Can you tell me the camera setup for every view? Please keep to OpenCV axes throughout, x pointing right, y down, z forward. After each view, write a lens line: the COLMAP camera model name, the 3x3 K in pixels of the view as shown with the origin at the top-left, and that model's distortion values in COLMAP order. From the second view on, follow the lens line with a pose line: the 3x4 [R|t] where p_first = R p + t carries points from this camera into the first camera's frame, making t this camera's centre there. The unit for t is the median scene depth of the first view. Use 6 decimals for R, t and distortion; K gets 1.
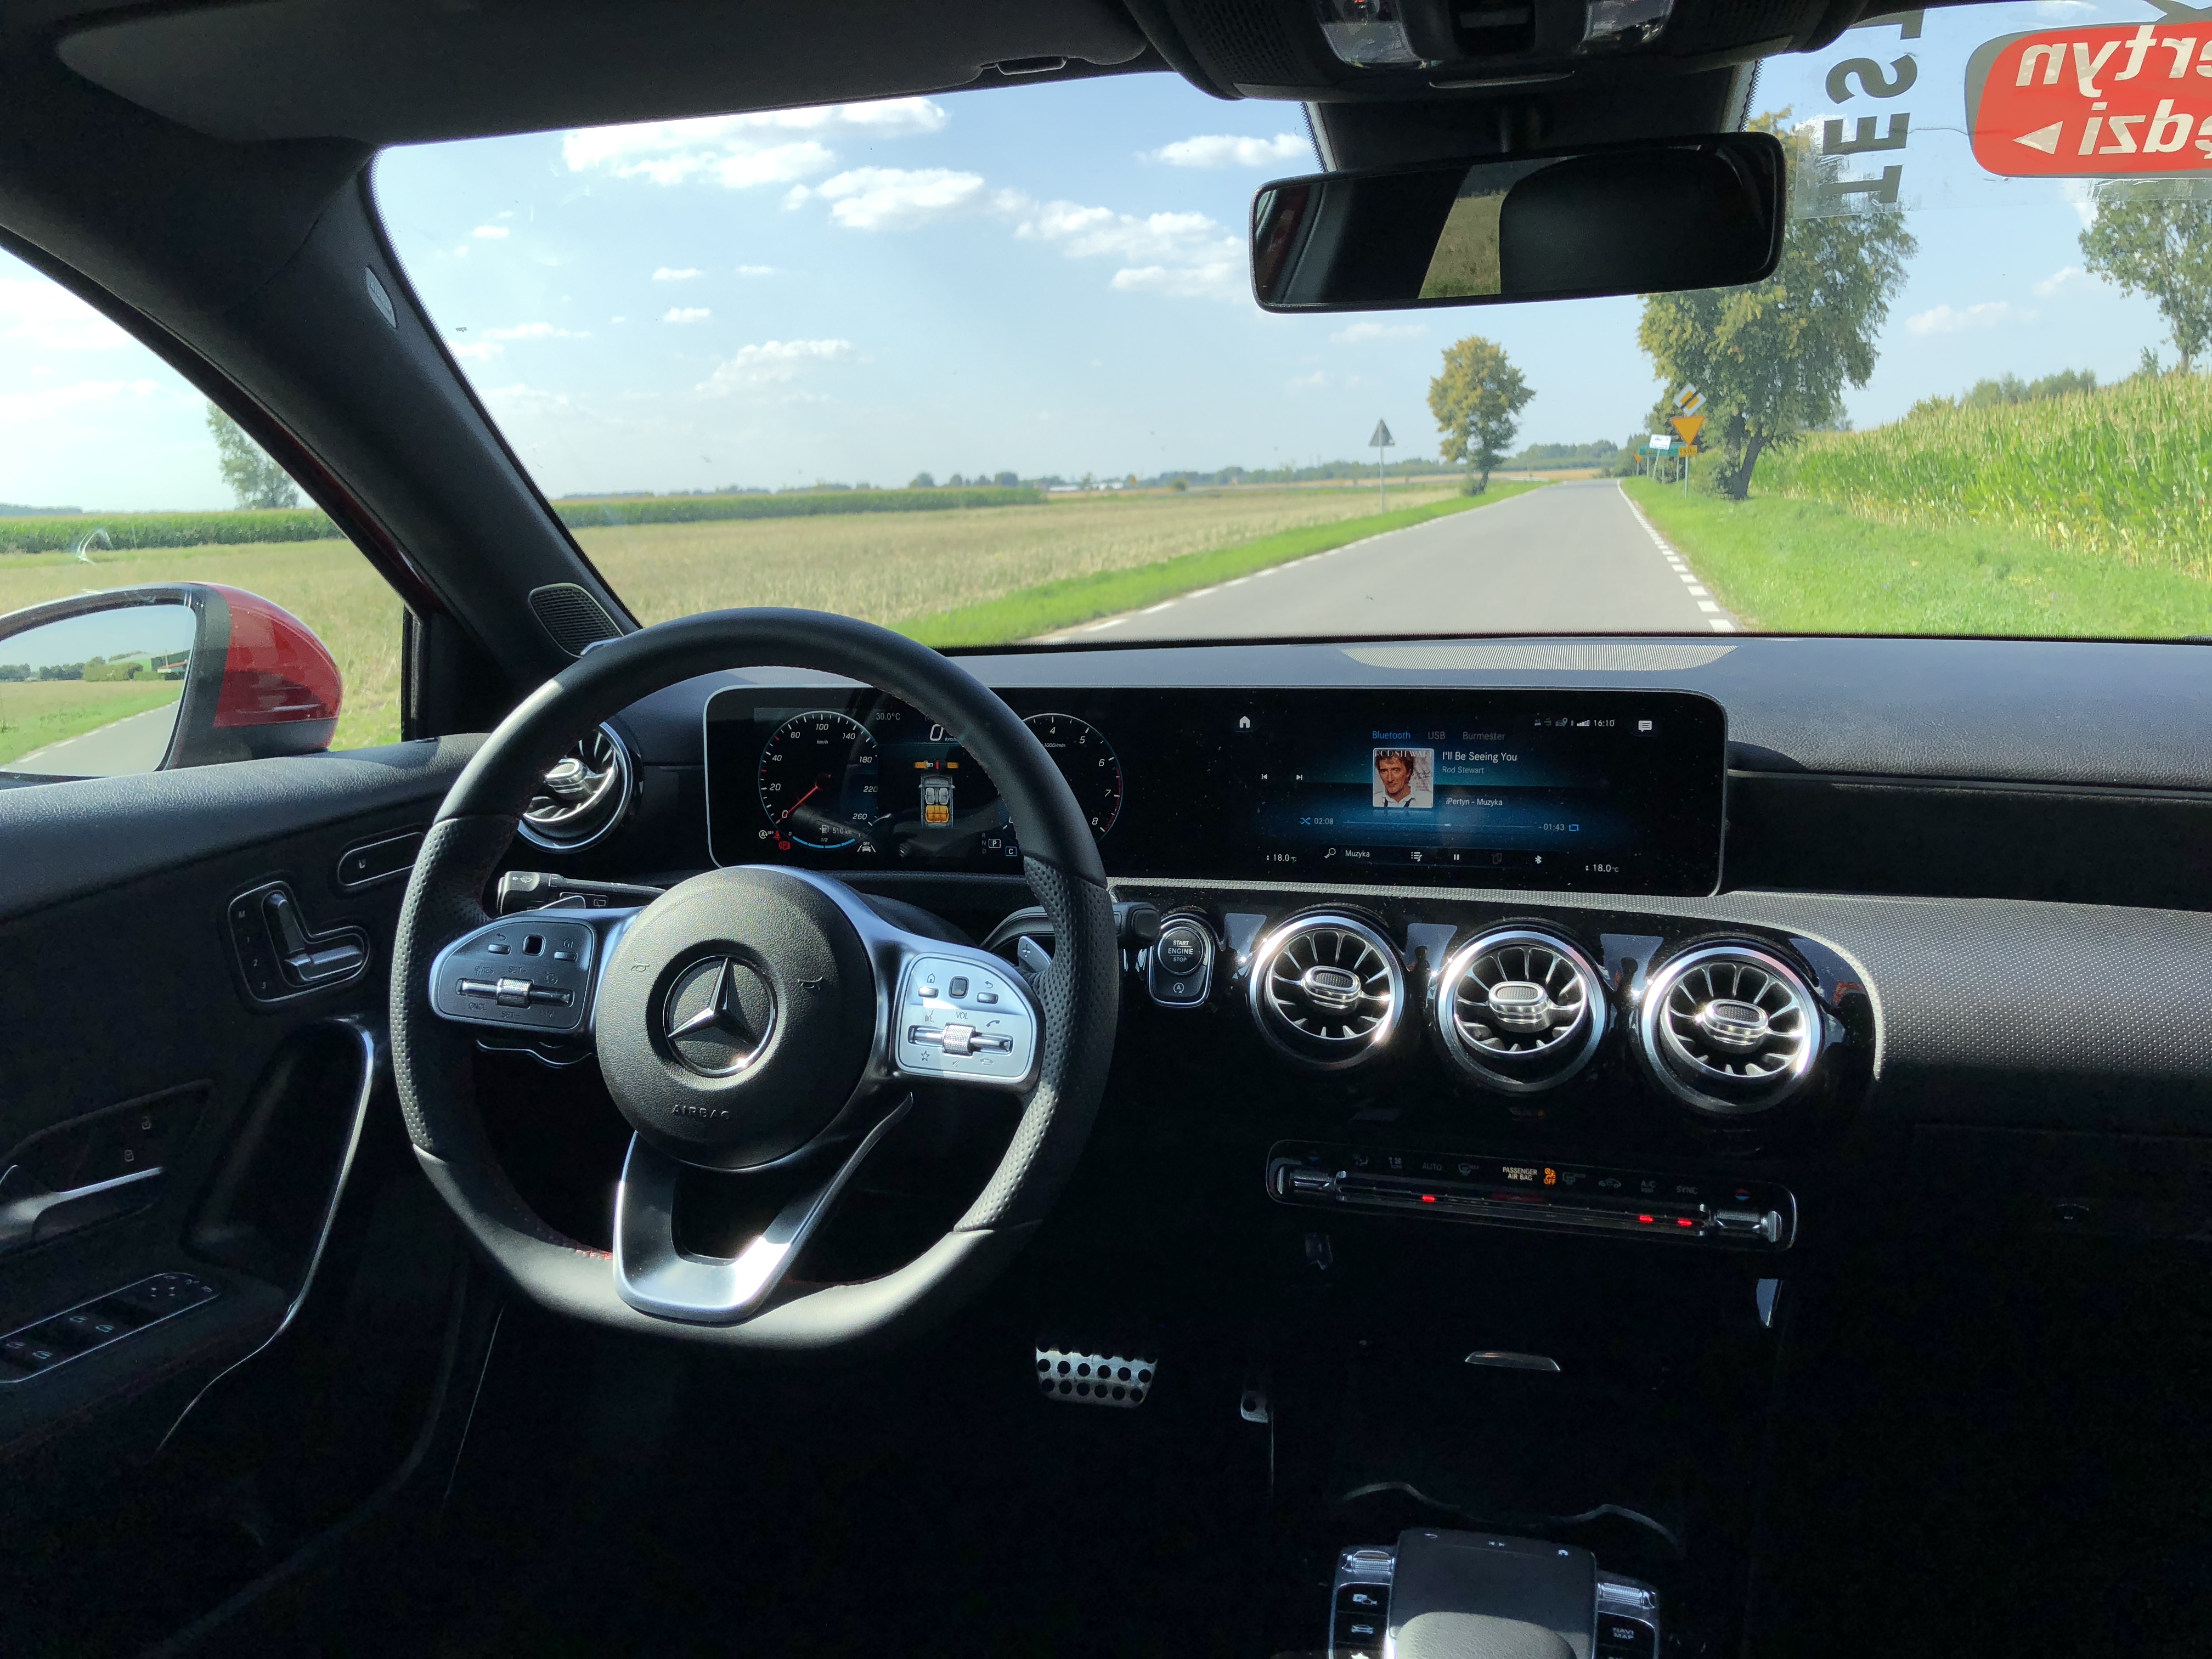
lens RADIAL K [[1439.8, 0, 1076.0], [0, 1439.8, 842.3], [0, 0, 1]] dist [0.040324, 0.003679]
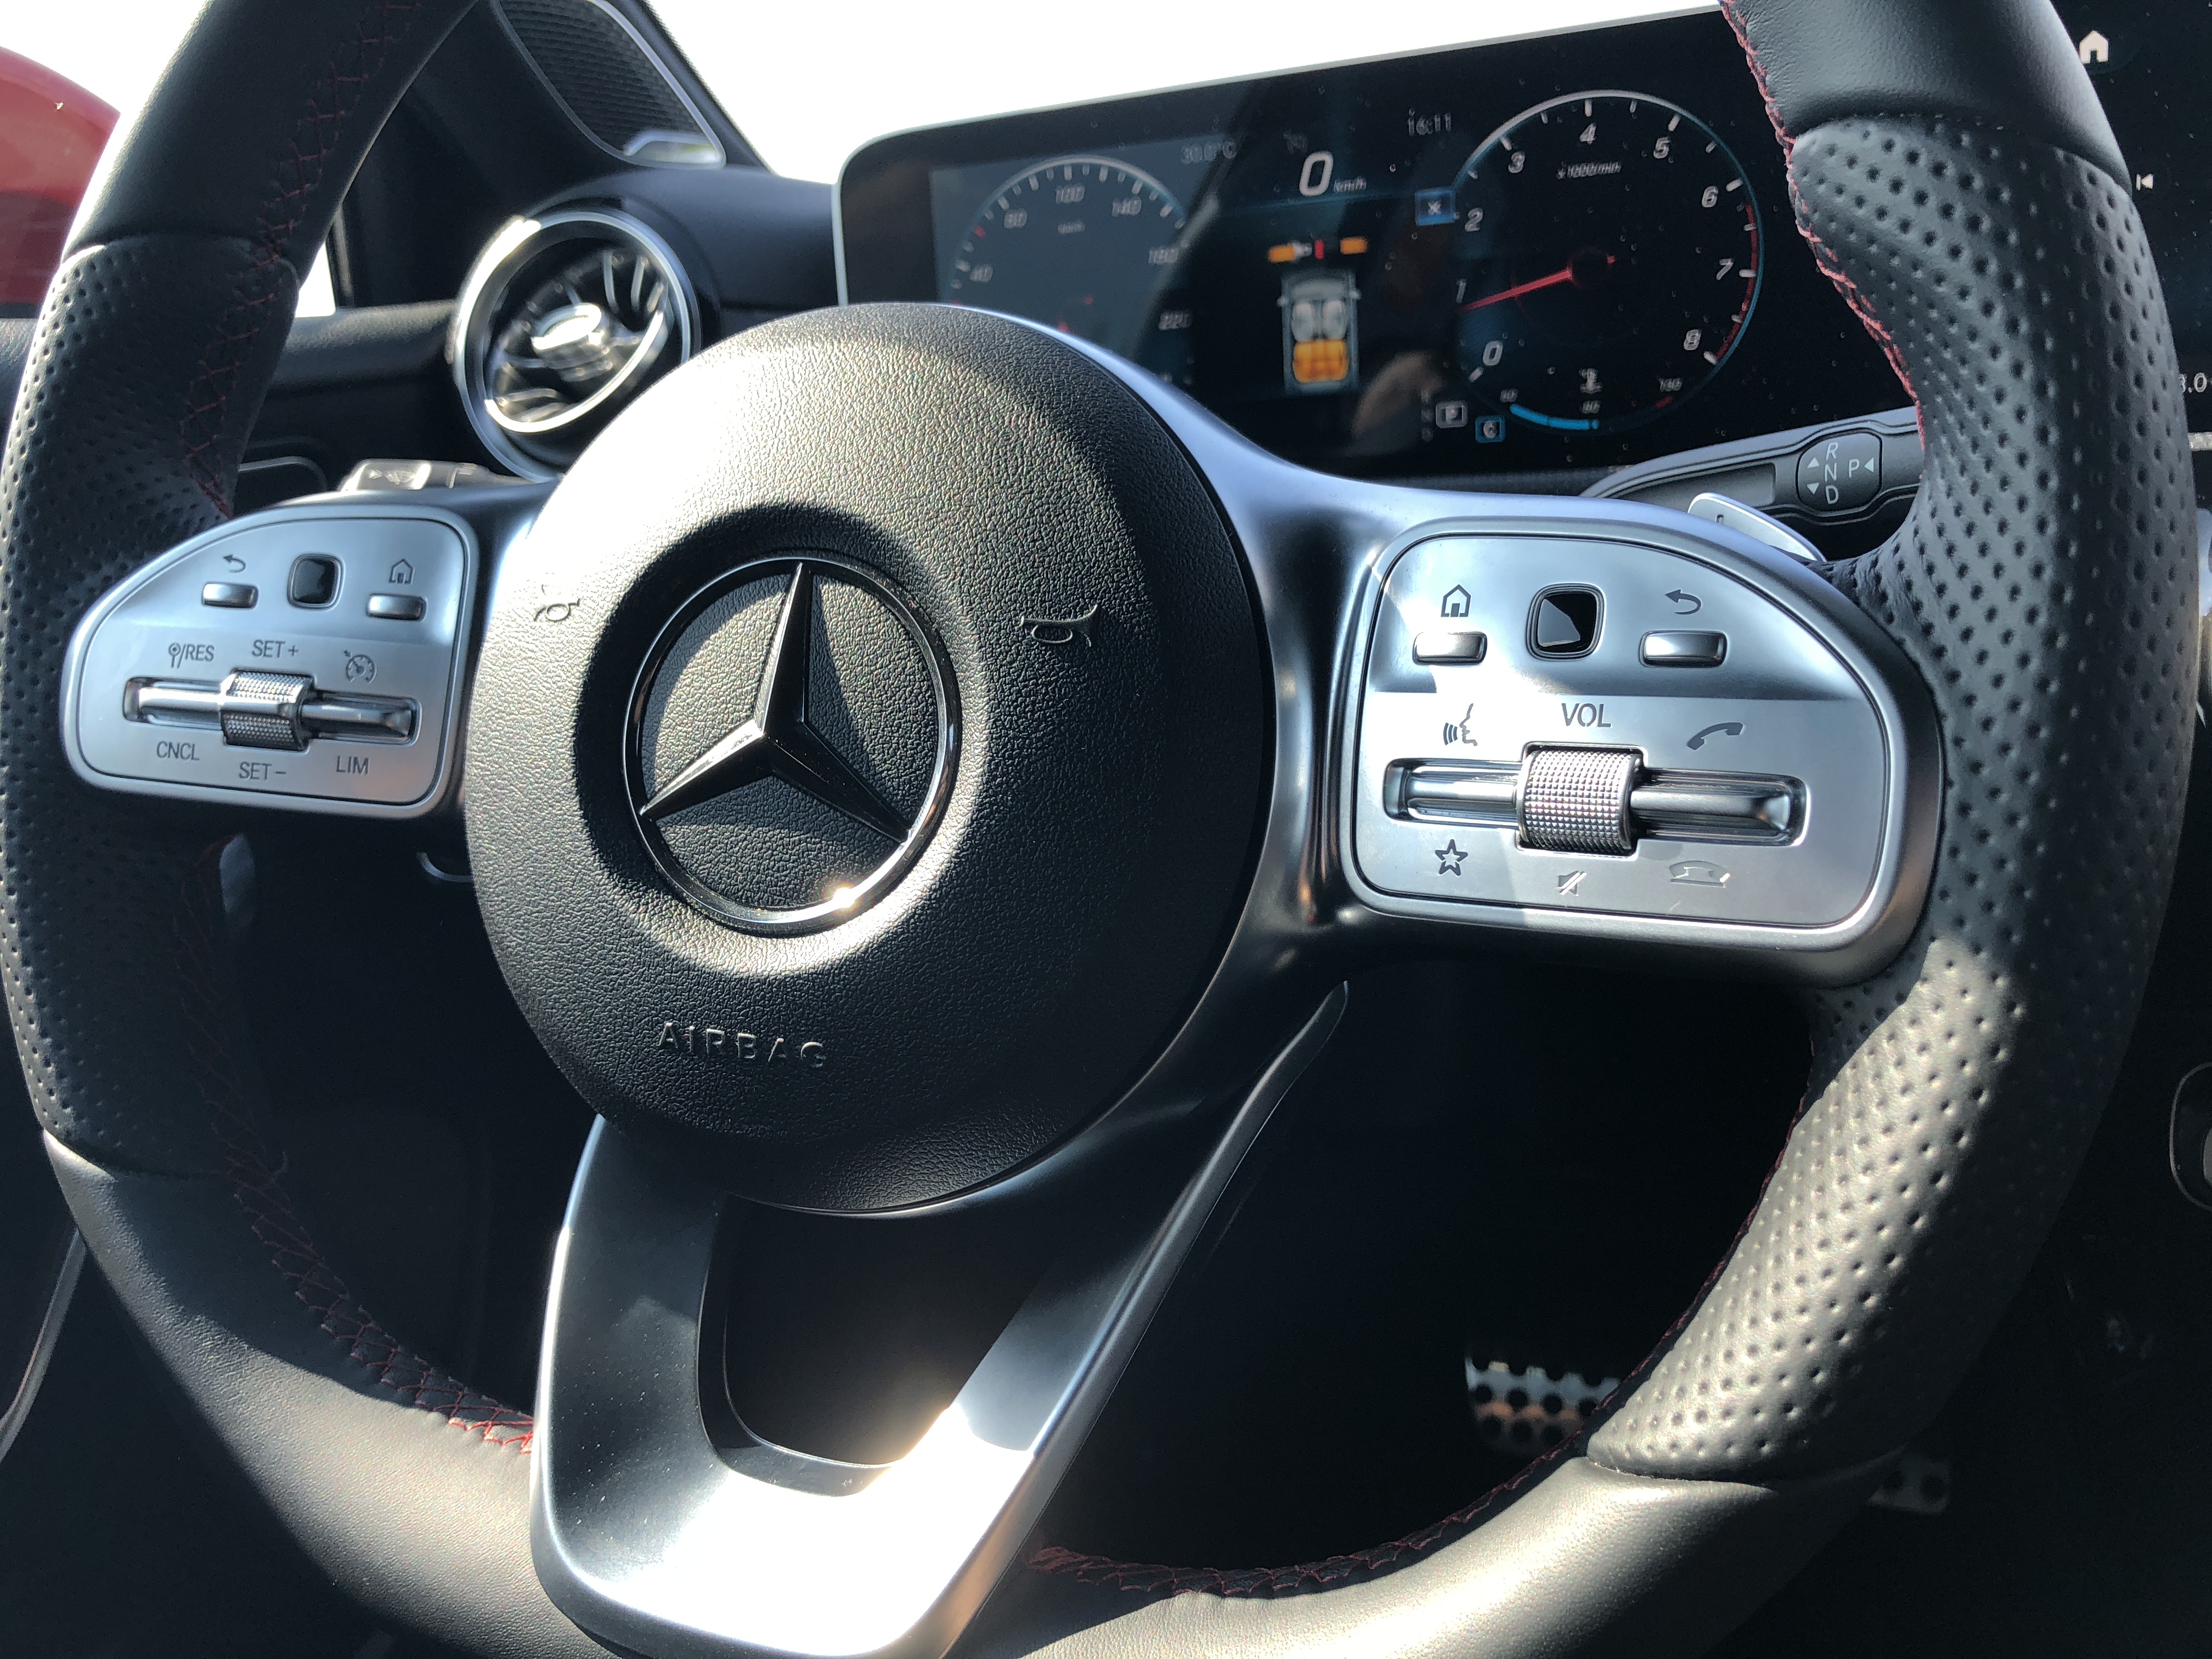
lens RADIAL K [[1439.8, 0, 1076.0], [0, 1439.8, 842.3], [0, 0, 1]] dist [0.040324, 0.003679]
pose [[0.983513, -0.022155, -0.179476, -0.125965], [0.041777, 0.993456, 0.106300, 0.109302], [0.175947, -0.112045, 0.978002, 0.691270]]
